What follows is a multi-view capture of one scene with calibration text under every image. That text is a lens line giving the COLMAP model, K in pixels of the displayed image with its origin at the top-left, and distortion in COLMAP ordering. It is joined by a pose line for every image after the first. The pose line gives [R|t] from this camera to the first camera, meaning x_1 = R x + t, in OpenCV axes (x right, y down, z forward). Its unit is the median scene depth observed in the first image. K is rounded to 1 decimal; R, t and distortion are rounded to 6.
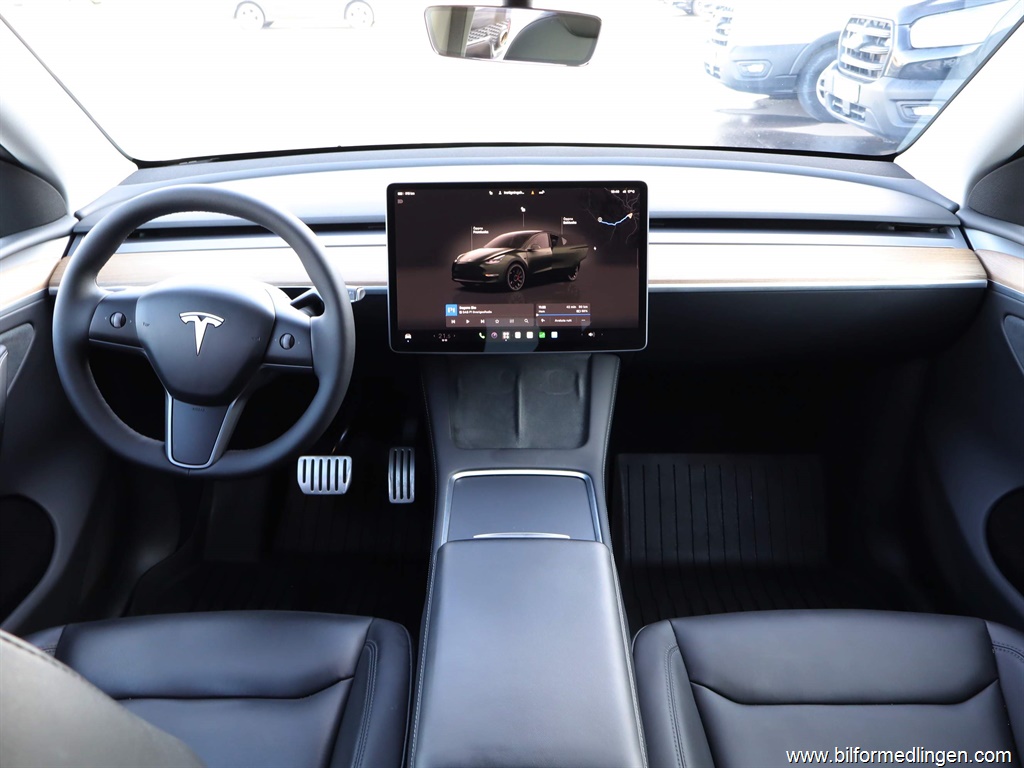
lens RADIAL K [[967.8, 0, 512.0], [0, 967.8, 384.0], [0, 0, 1]] dist [0.005761, 0.015586]
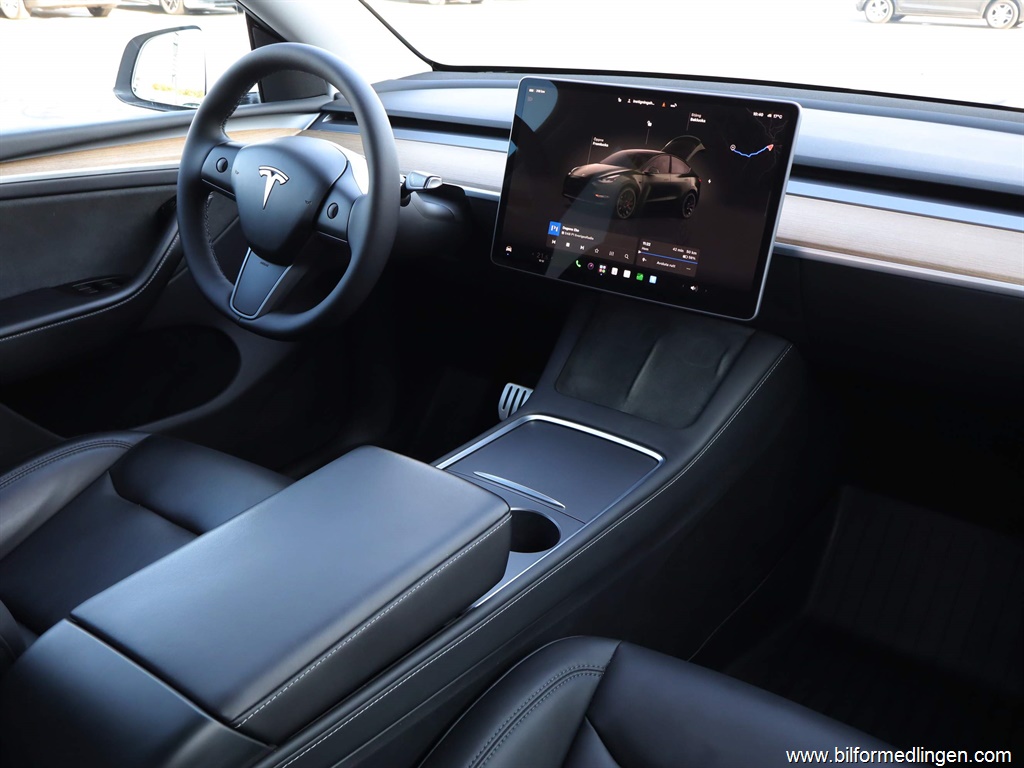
lens RADIAL K [[967.8, 0, 512.0], [0, 967.8, 384.0], [0, 0, 1]] dist [0.005761, 0.015586]
pose [[0.811622, 0.255461, -0.525366, 0.408417], [-0.255570, 0.963961, 0.073906, 0.005132], [0.525313, 0.074284, 0.847661, 0.242043]]
